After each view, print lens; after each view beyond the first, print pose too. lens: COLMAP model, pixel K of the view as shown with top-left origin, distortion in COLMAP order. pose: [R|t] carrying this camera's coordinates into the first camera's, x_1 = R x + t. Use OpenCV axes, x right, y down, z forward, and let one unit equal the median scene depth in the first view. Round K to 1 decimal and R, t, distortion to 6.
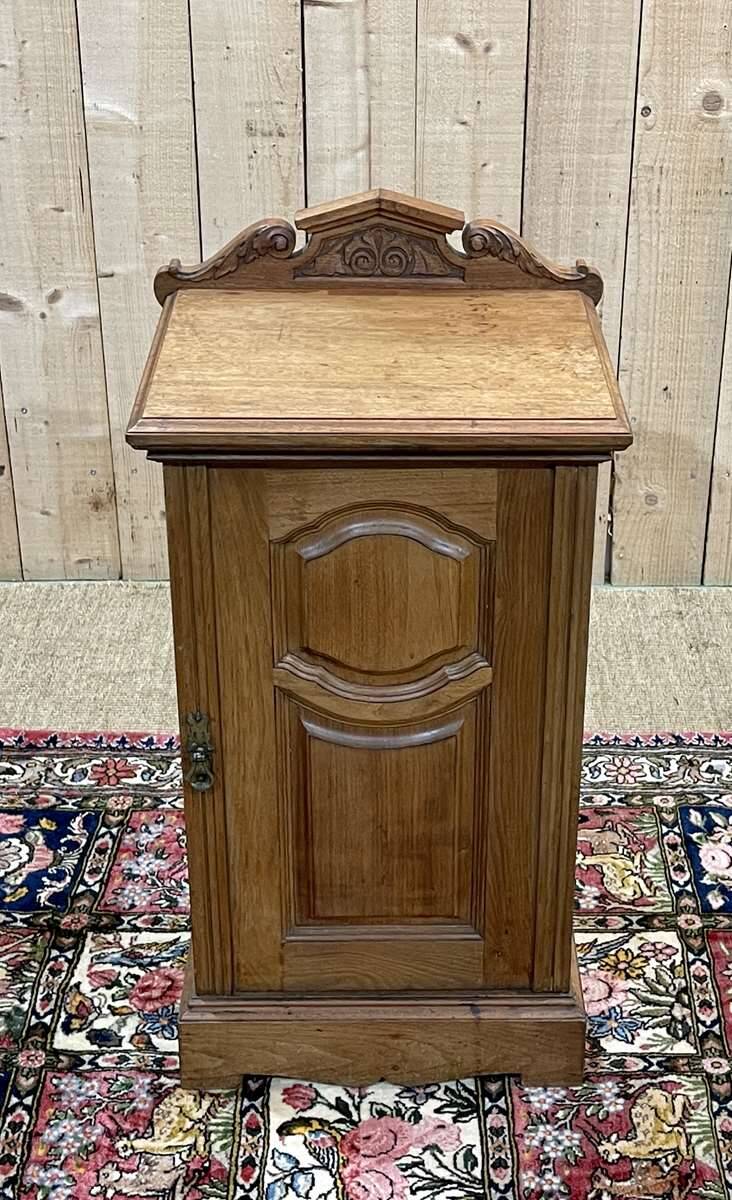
lens RADIAL K [[1849.9, 0, 416.9], [0, 1849.9, 597.6], [0, 0, 1]] dist [0.142640, -0.470315]
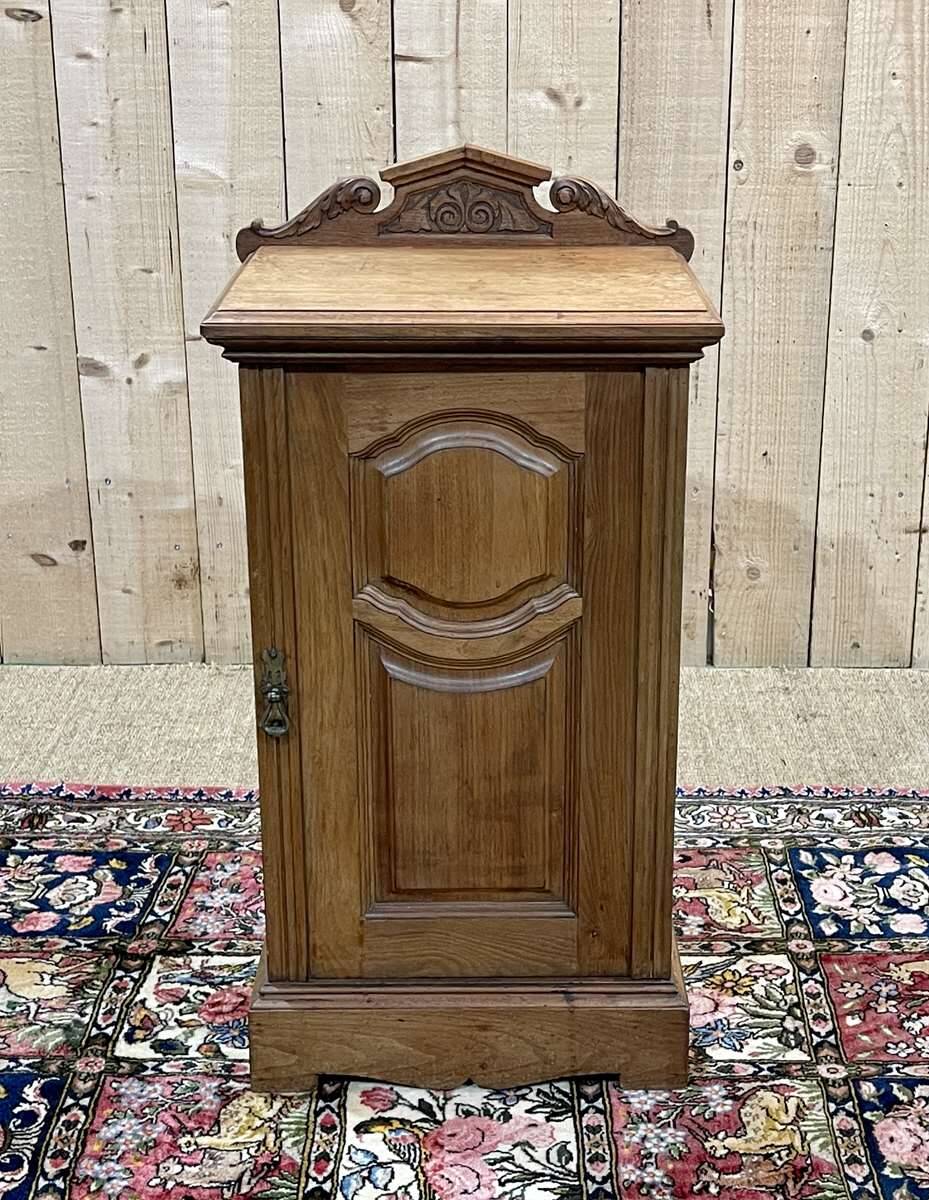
lens RADIAL K [[1900.4, 0, 498.2], [0, 1900.4, 617.0], [0, 0, 1]] dist [0.141603, -0.471232]
pose [[0.999919, -0.004147, -0.012036, 0.007978], [0.002353, 0.989375, -0.145368, 0.166623], [0.012511, 0.145328, 0.989304, 0.030642]]
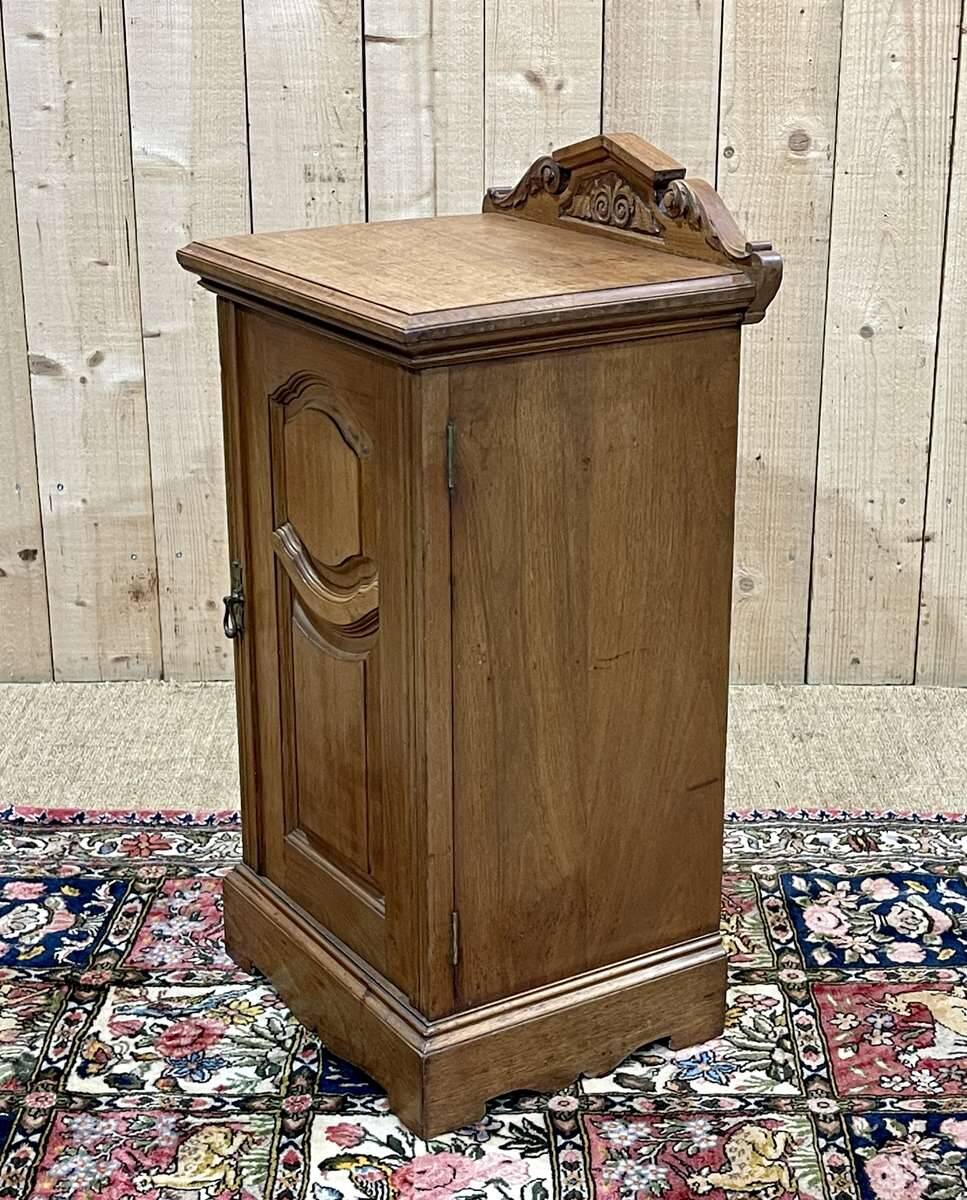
lens RADIAL K [[2061.1, 0, 490.7], [0, 2061.1, 620.8], [0, 0, 1]] dist [0.135773, -0.421204]
pose [[0.999950, -0.004473, -0.008892, 0.014494], [0.003054, 0.988129, -0.153597, 0.175916], [0.009473, 0.153562, 0.988094, 0.002669]]
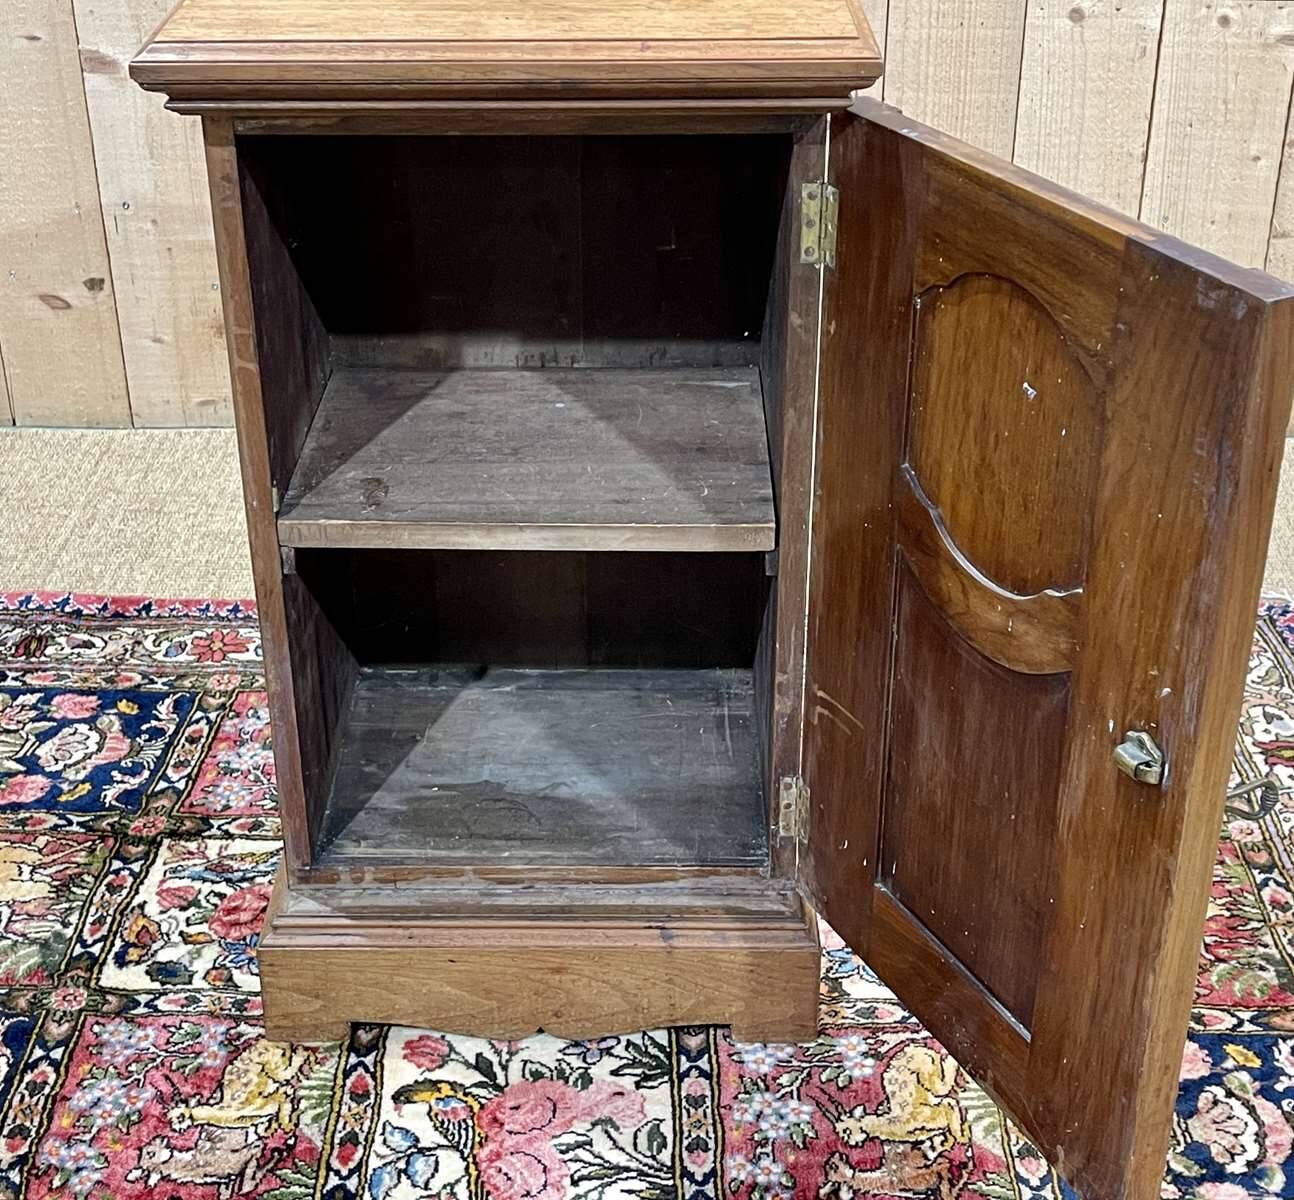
lens RADIAL K [[1993.4, 0, 594.4], [0, 1993.4, 598.6], [0, 0, 1]] dist [0.132600, -0.409439]
pose [[0.999089, 0.000287, -0.042683, 0.035353], [0.000381, 0.999878, 0.015641, 0.076559], [0.042683, -0.015643, 0.998966, 0.217531]]
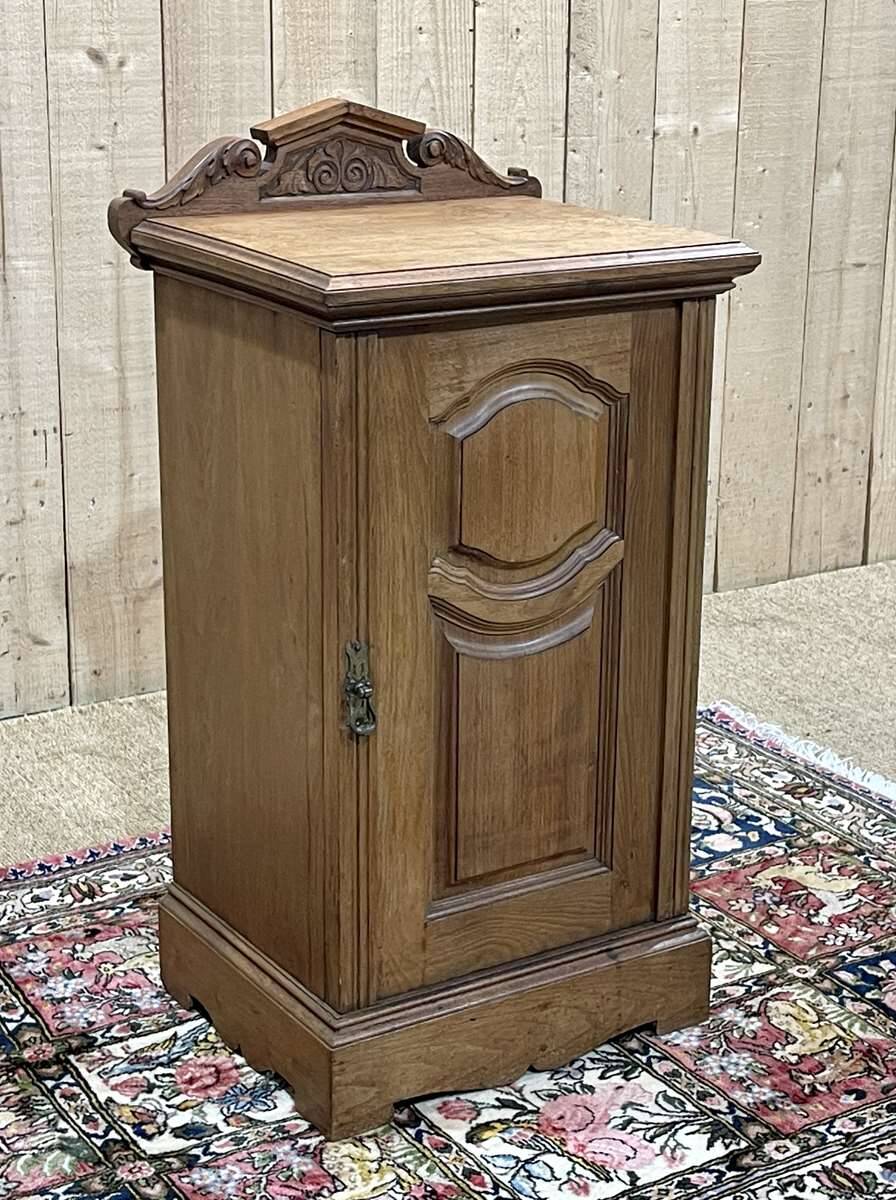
lens RADIAL K [[2225.1, 0, 484.6], [0, 2225.1, 596.6], [0, 0, 1]] dist [0.136973, -0.402010]
pose [[0.844209, -0.153384, 0.513600, -0.536493], [0.242724, 0.963705, -0.111162, 0.154083], [-0.477909, 0.218507, 0.850799, 0.062289]]
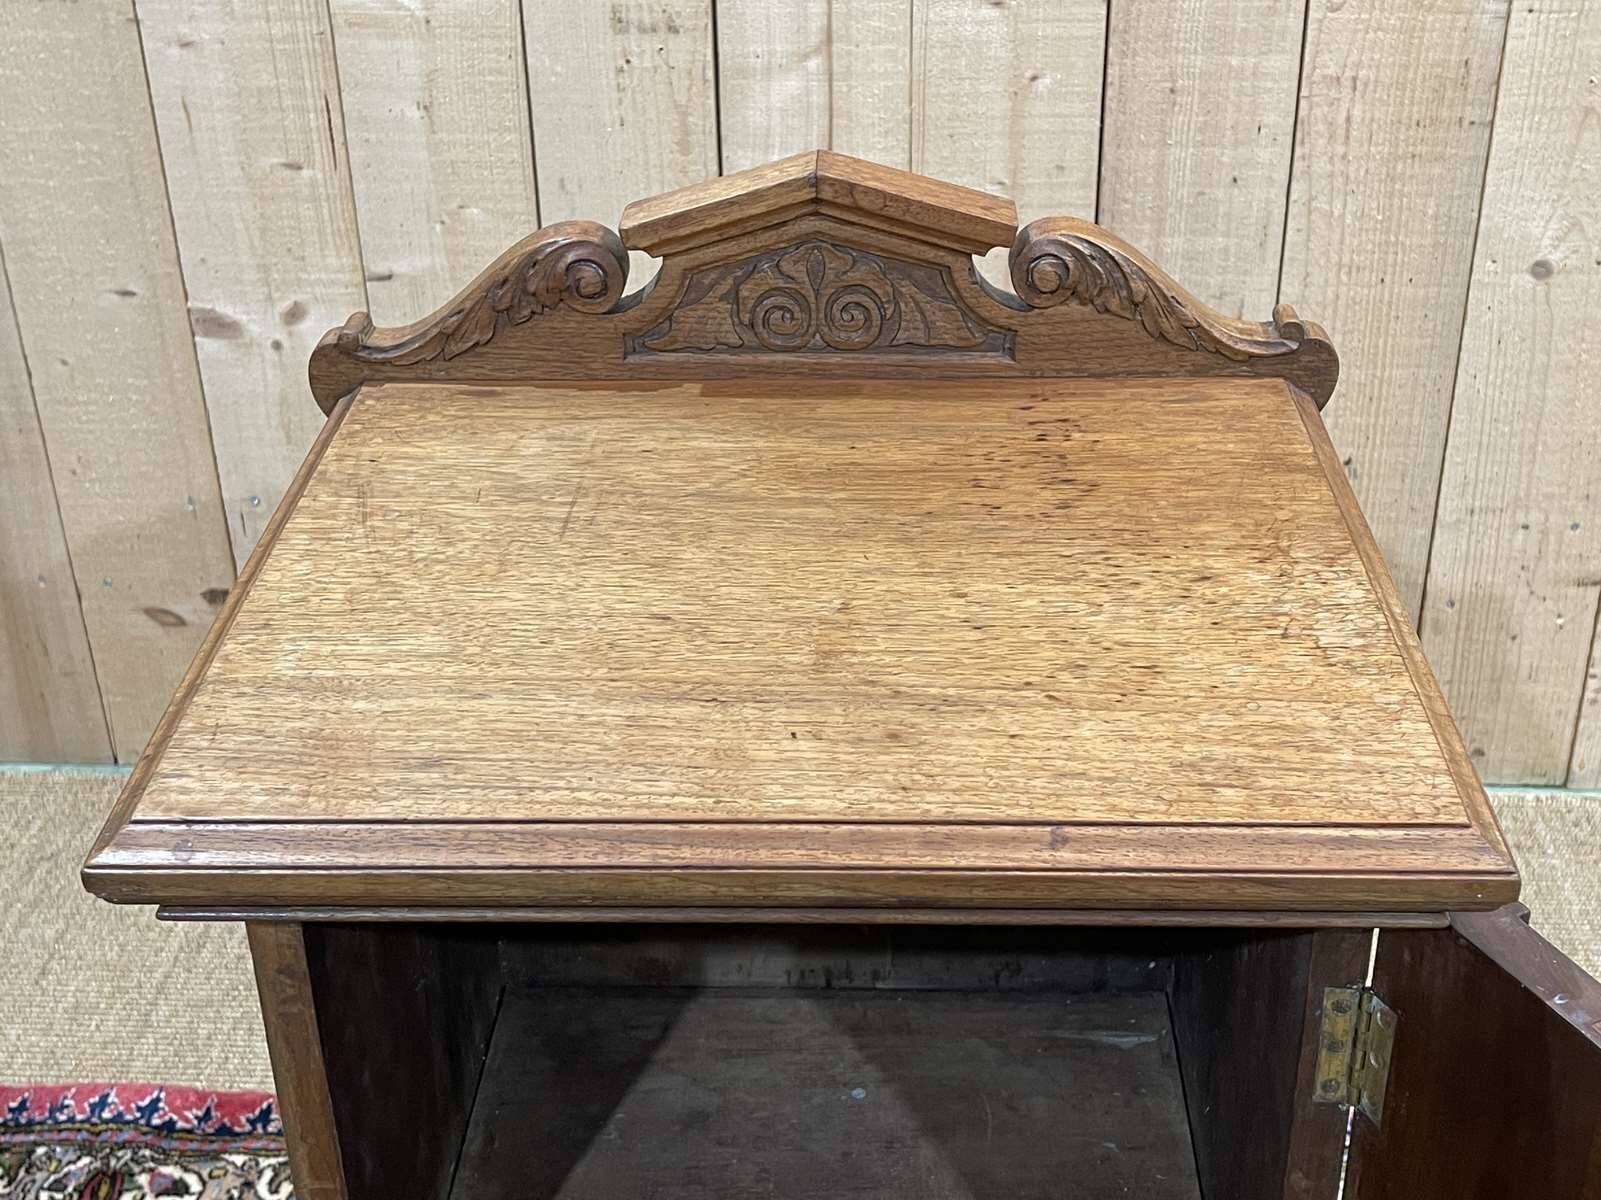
lens RADIAL K [[2093.0, 0, 800.5], [0, 2093.0, 600.0], [0, 0, 1]] dist [0.060683, -0.128703]
pose [[0.998288, 0.001236, -0.058477, 0.004103], [0.000030, 0.999766, 0.021639, -0.119502], [0.058490, -0.021603, 0.998054, 0.484946]]
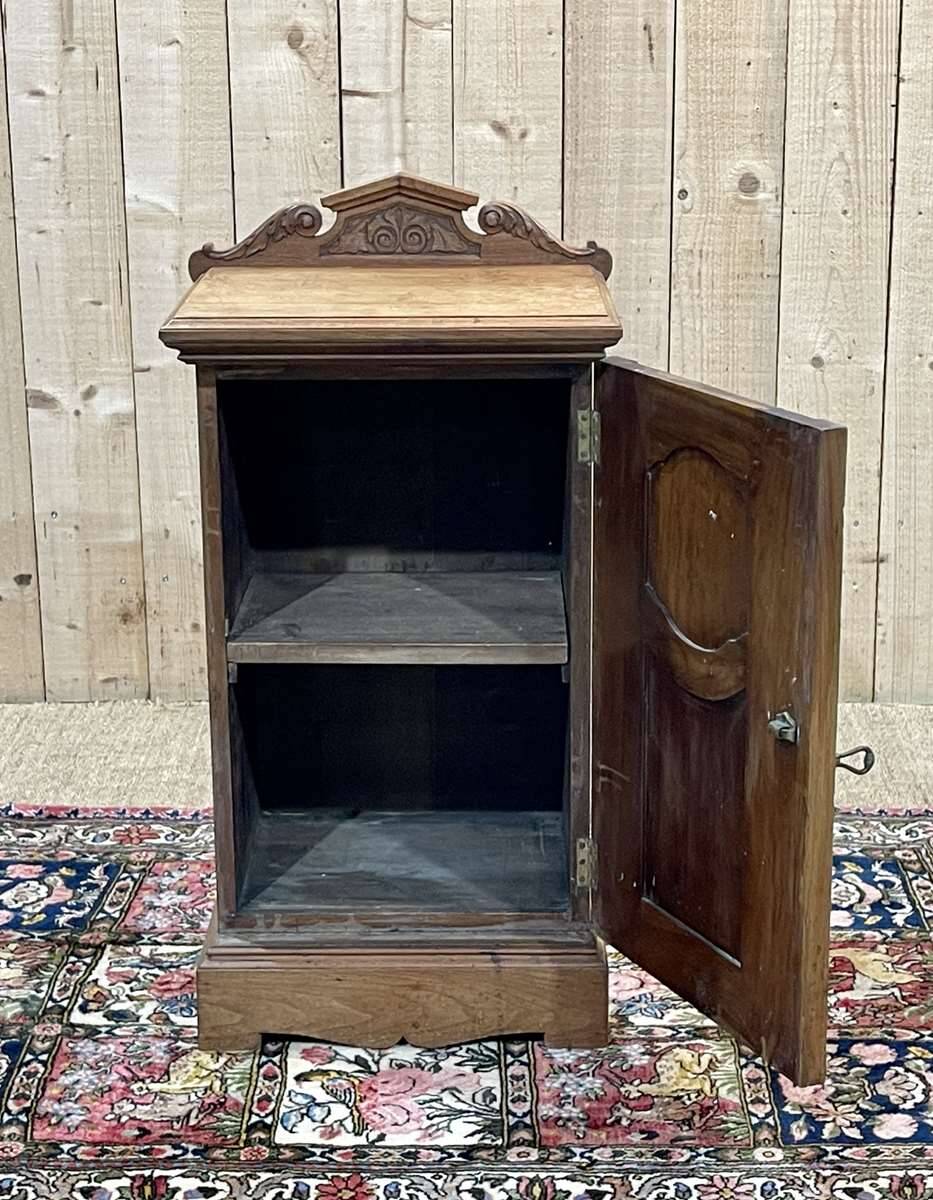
lens RADIAL K [[2336.6, 0, 441.3], [0, 2336.6, 602.0], [0, 0, 1]] dist [0.138530, -0.295877]
pose [[0.999384, -0.008760, -0.033992, 0.045025], [0.001396, 0.977516, -0.210858, 0.289547], [0.035075, 0.210681, 0.976926, -0.251271]]
